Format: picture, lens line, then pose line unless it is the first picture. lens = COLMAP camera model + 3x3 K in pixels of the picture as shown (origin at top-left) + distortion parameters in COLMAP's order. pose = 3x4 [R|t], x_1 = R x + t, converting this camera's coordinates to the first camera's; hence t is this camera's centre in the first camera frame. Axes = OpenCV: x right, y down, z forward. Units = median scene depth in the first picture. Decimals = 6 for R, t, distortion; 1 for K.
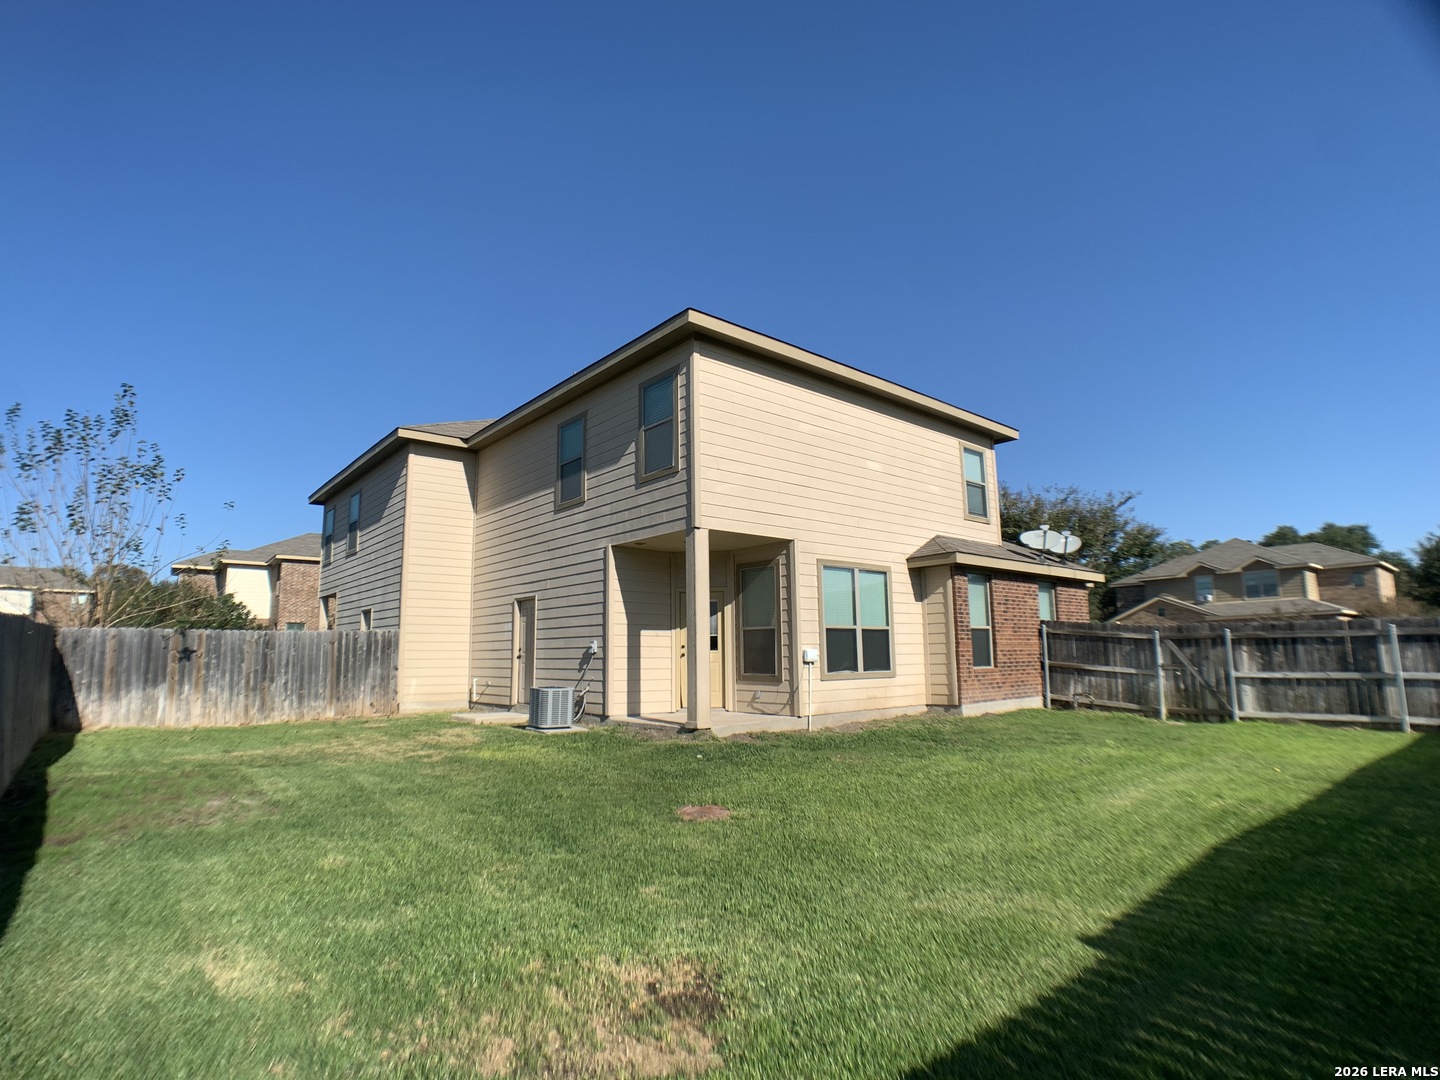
lens RADIAL K [[744.5, 0, 718.5], [0, 744.5, 539.0], [0, 0, 1]] dist [-0.081748, 0.000584]
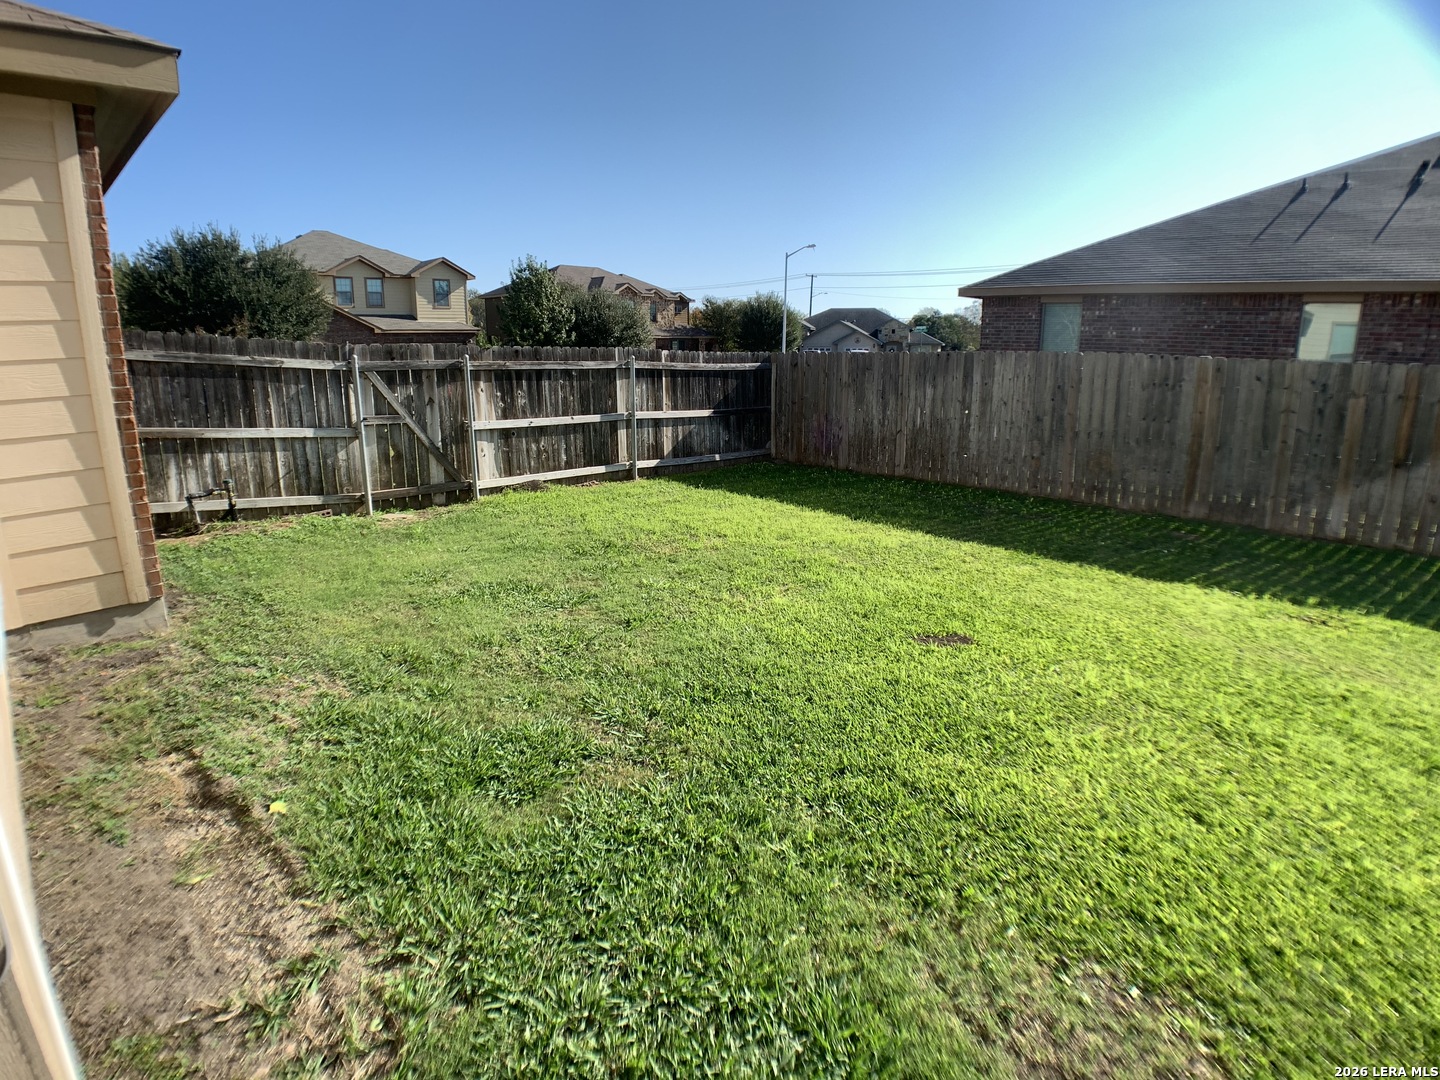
lens RADIAL K [[744.5, 0, 719.6], [0, 744.5, 530.6], [0, 0, 1]] dist [-0.081748, 0.000584]
pose [[-0.100832, -0.225862, 0.968927, 0.028499], [-0.150719, 0.966118, 0.209522, 0.104738], [-0.983421, -0.124909, -0.131458, 0.830980]]
